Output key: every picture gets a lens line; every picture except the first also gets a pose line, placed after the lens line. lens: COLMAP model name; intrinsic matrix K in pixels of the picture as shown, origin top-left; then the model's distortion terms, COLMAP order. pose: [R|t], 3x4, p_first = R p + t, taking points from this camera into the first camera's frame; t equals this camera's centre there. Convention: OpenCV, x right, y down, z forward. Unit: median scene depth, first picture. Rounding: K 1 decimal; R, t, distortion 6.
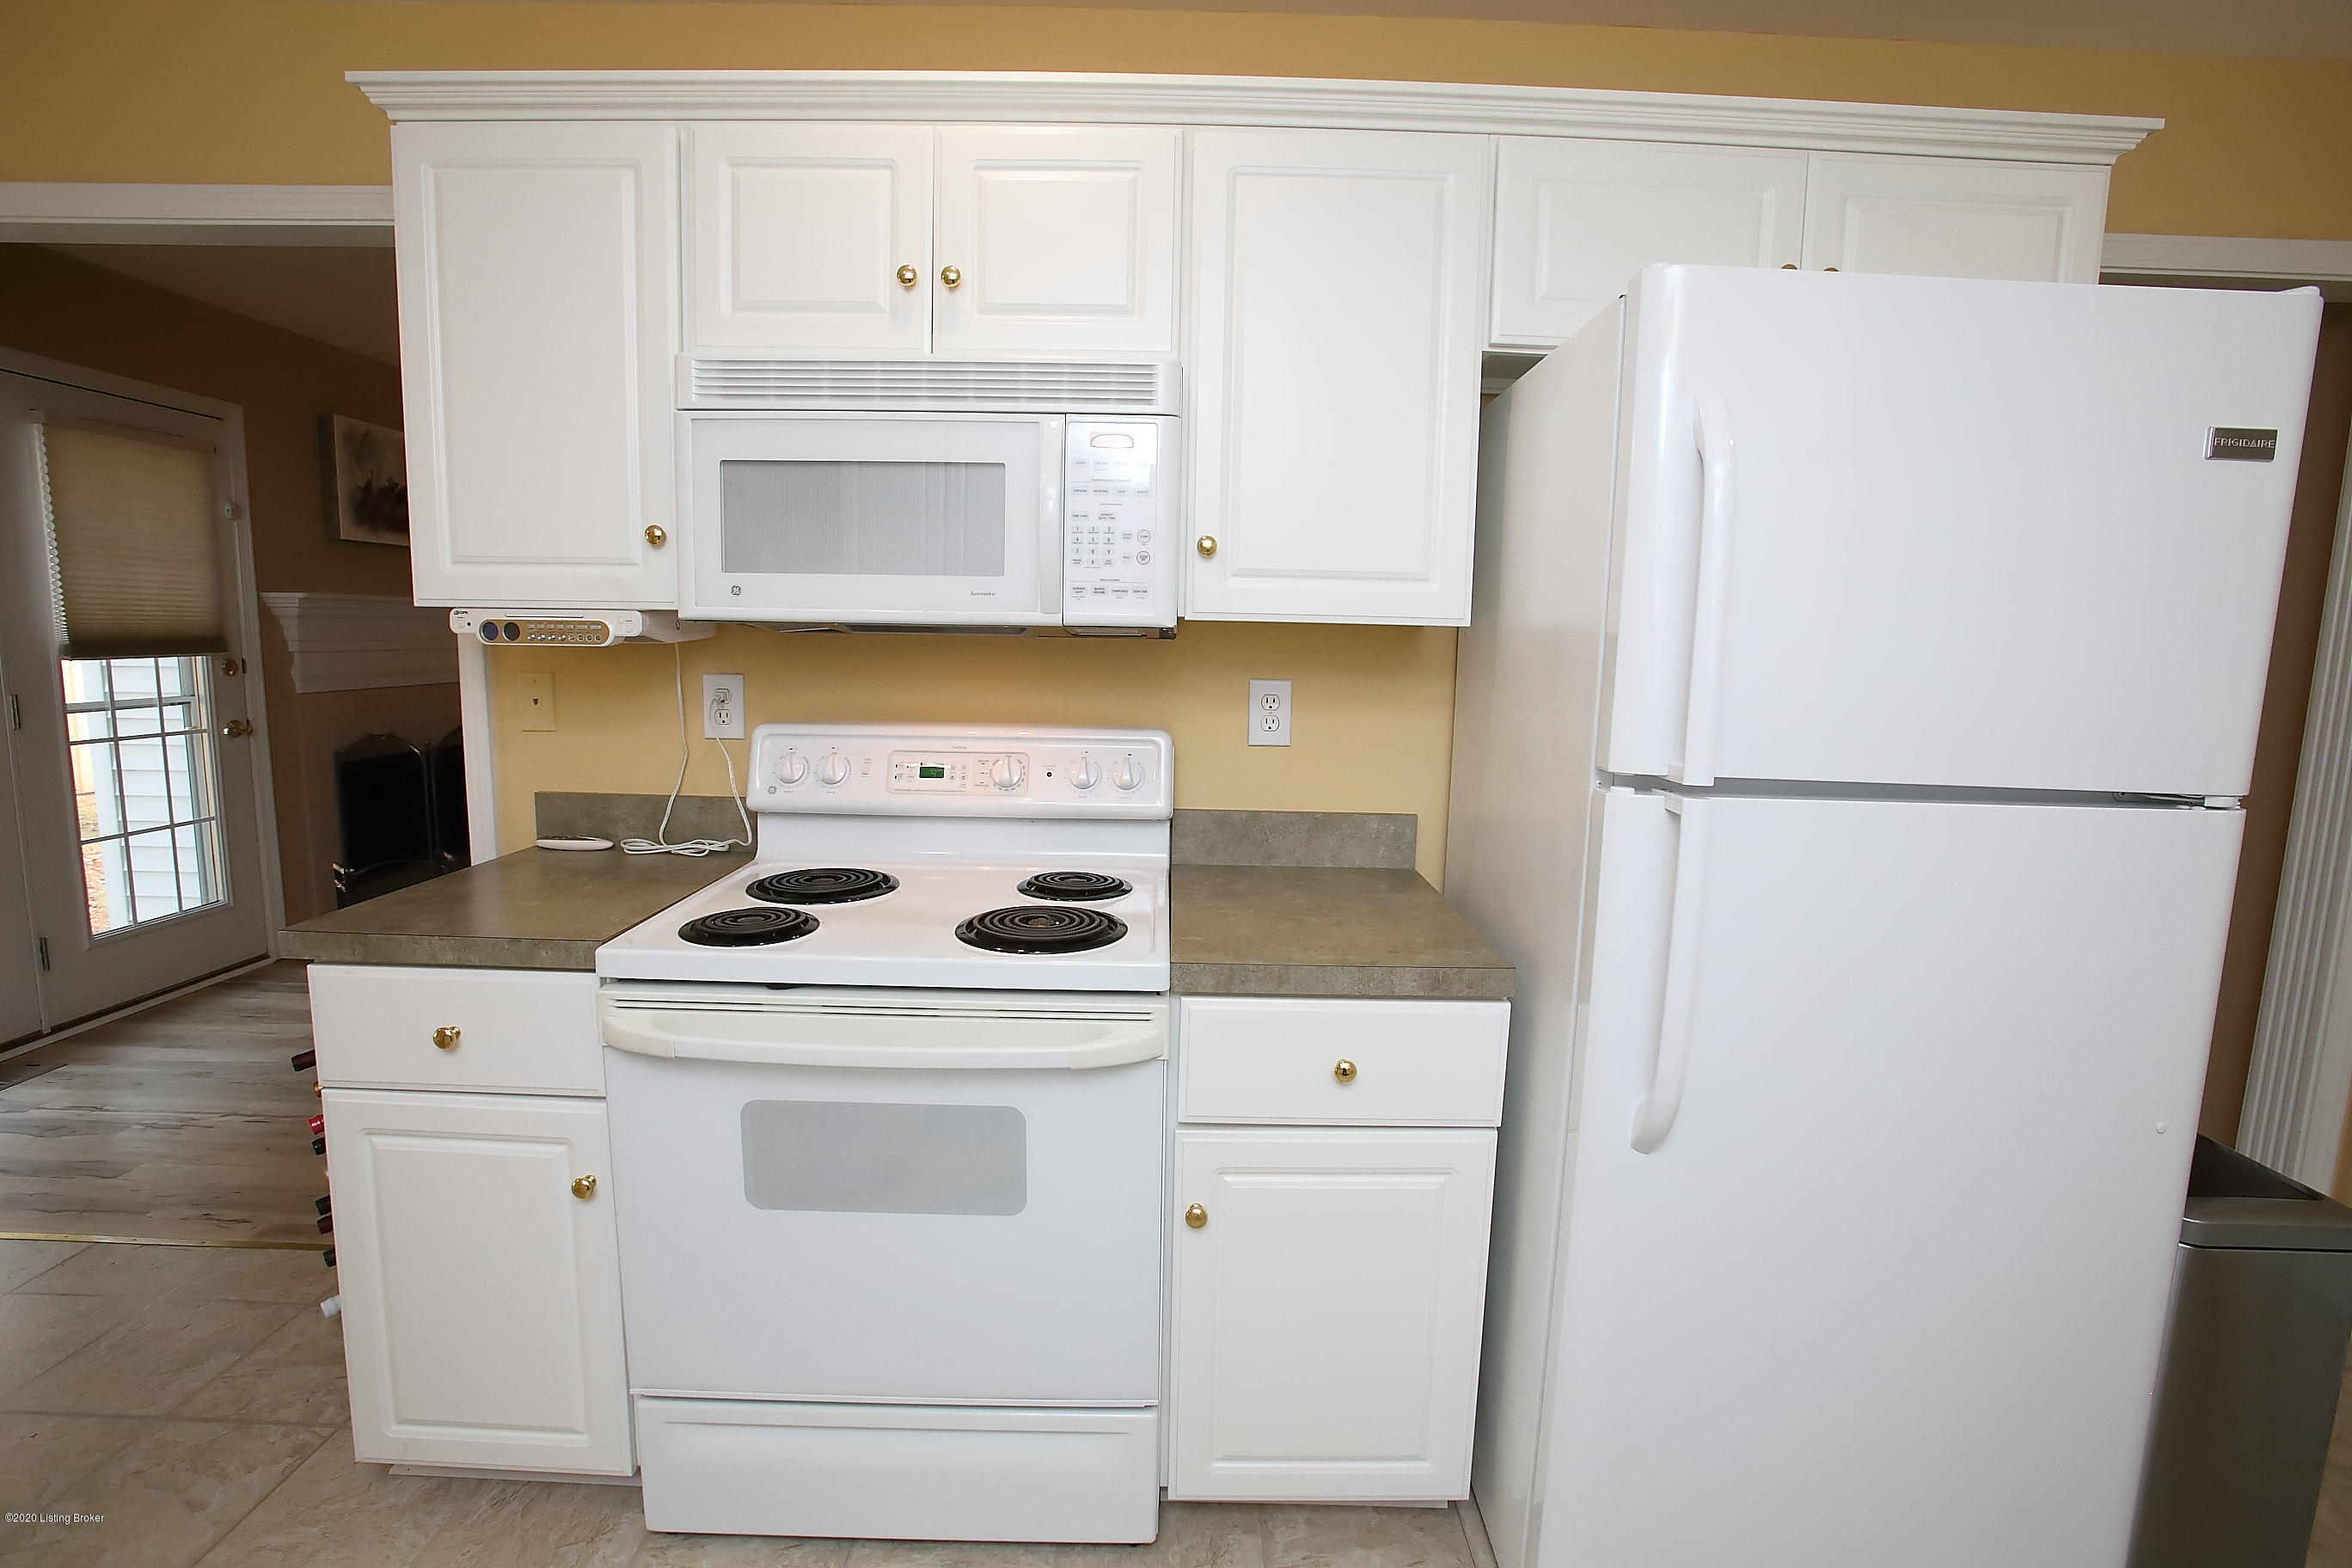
lens RADIAL K [[1125.8, 0, 1176.0], [0, 1125.8, 784.0], [0, 0, 1]] dist [-0.003103, -0.000169]
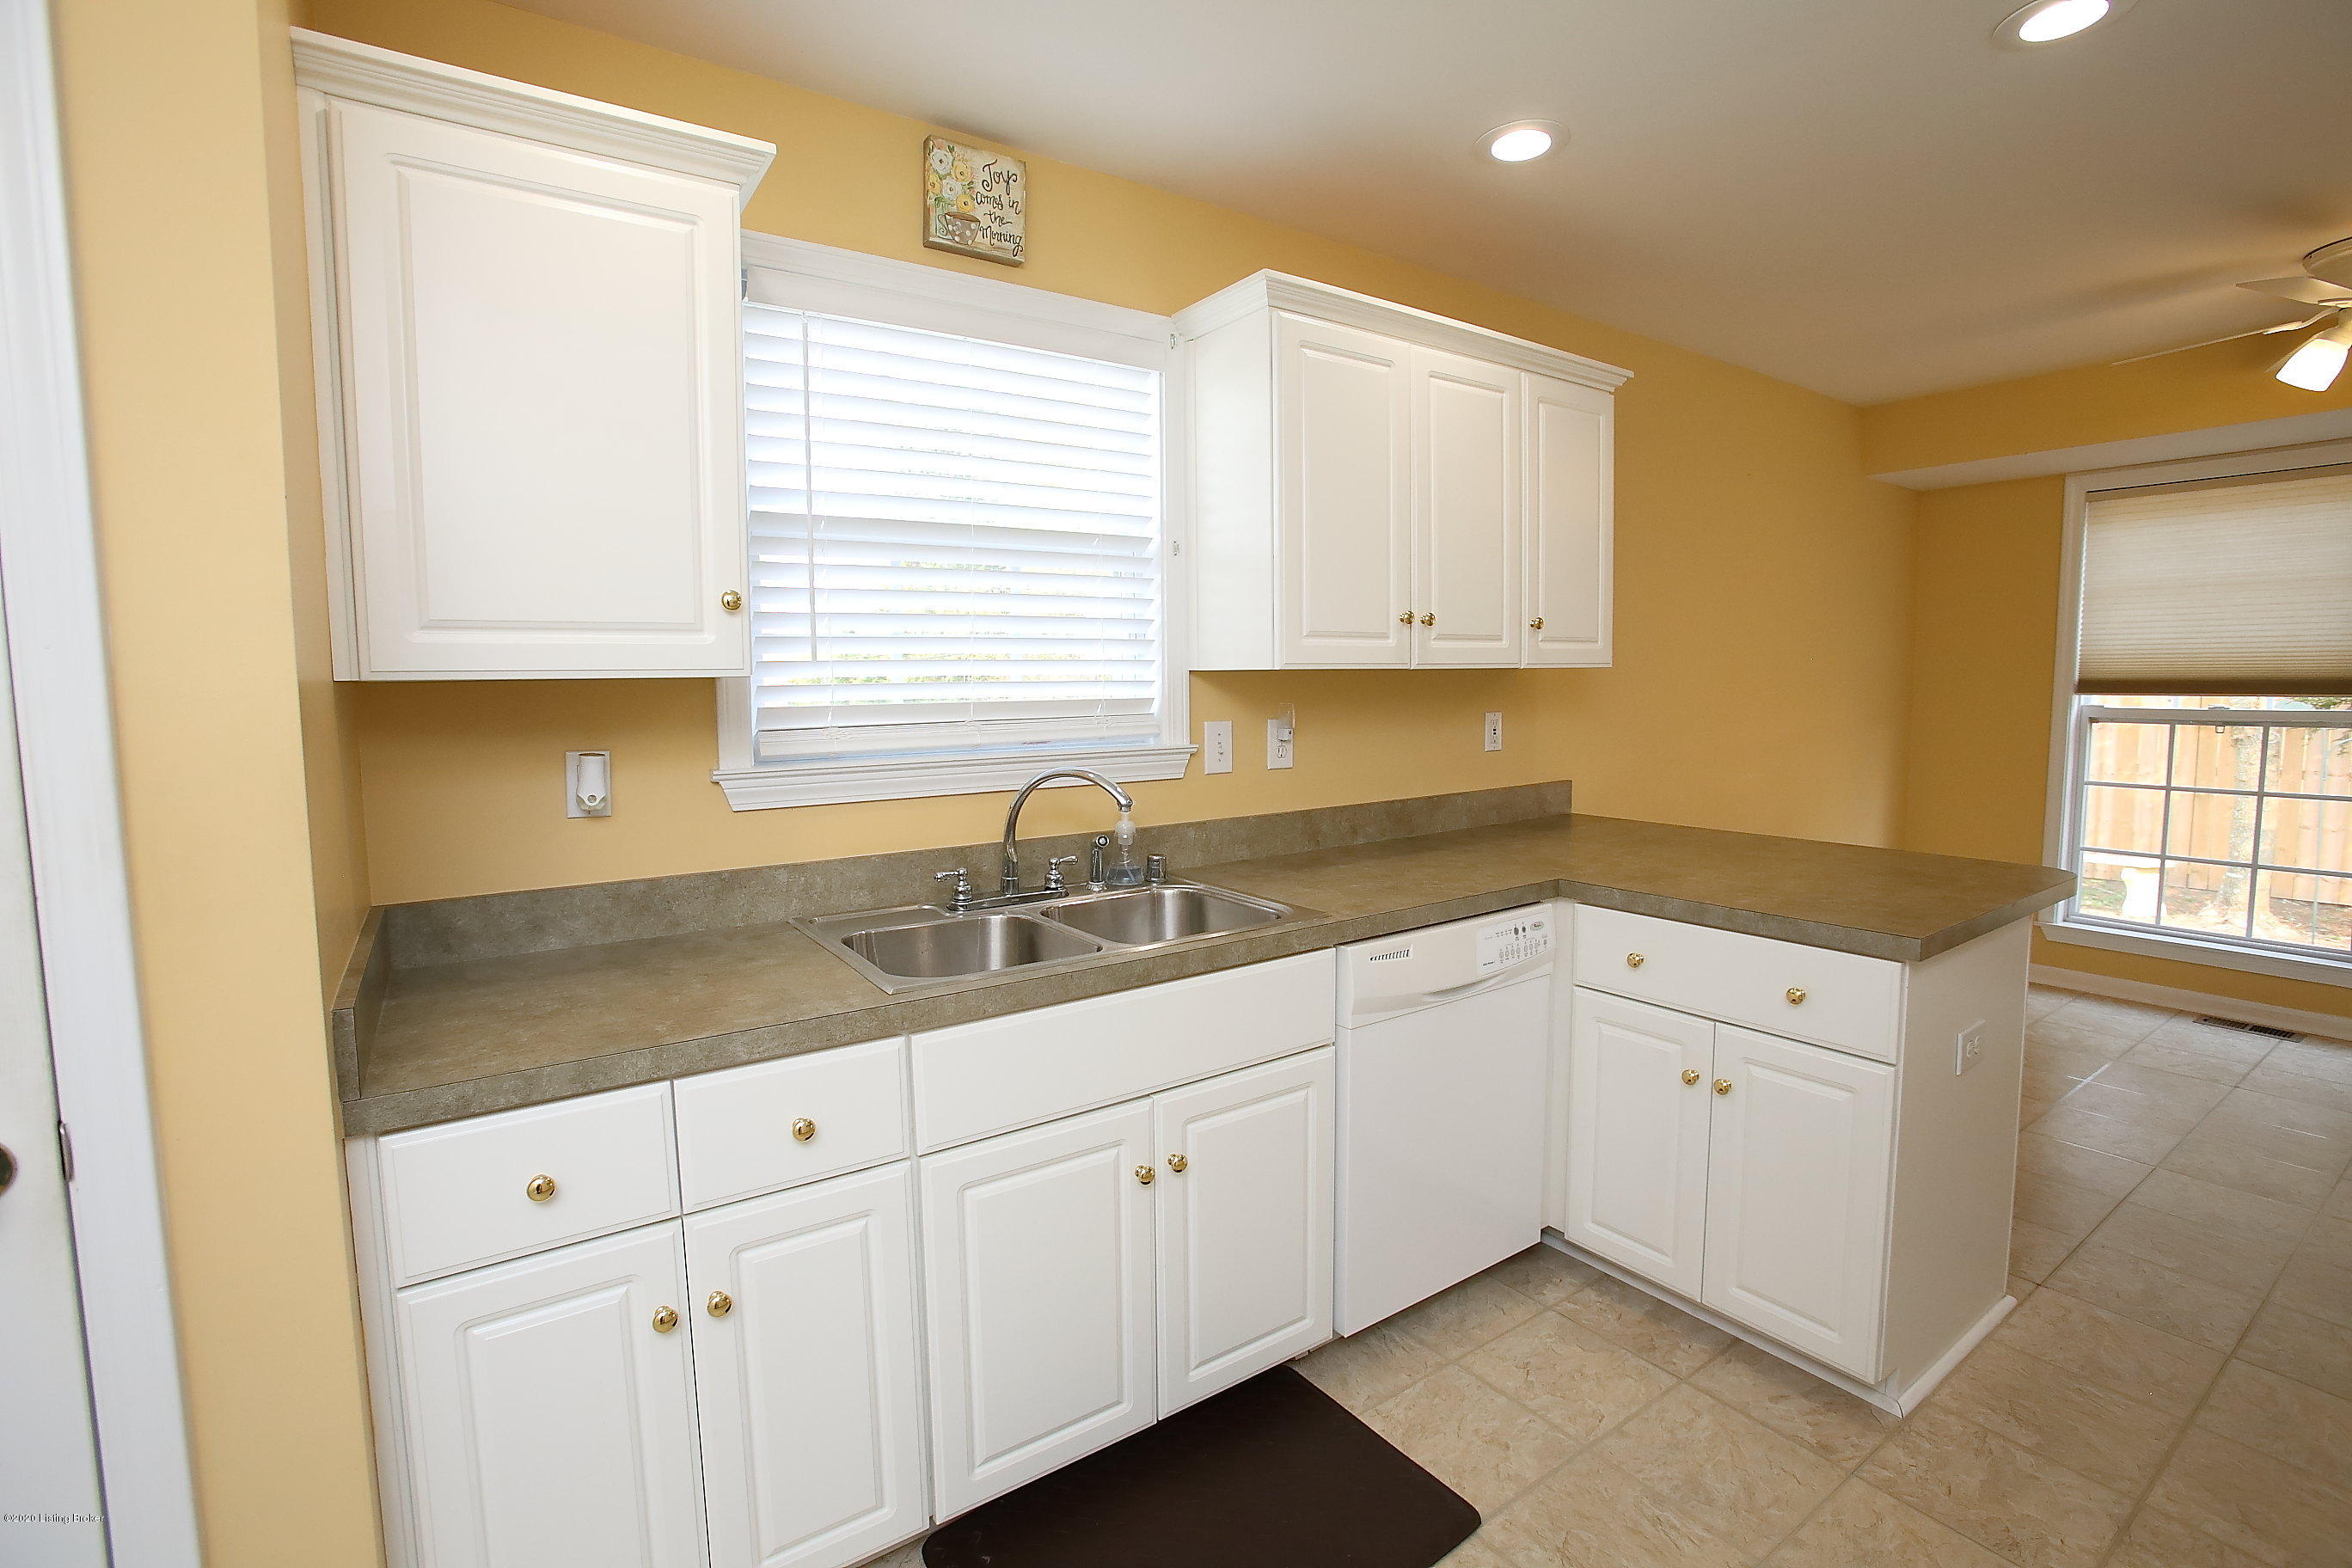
lens RADIAL K [[1108.0, 0, 1176.0], [0, 1108.0, 784.0], [0, 0, 1]] dist [-0.002866, -0.000244]
pose [[0.811975, -0.095402, 0.575843, -0.569755], [0.117423, 0.993081, -0.001046, -0.017602], [-0.571760, 0.068467, 0.817559, 0.013899]]
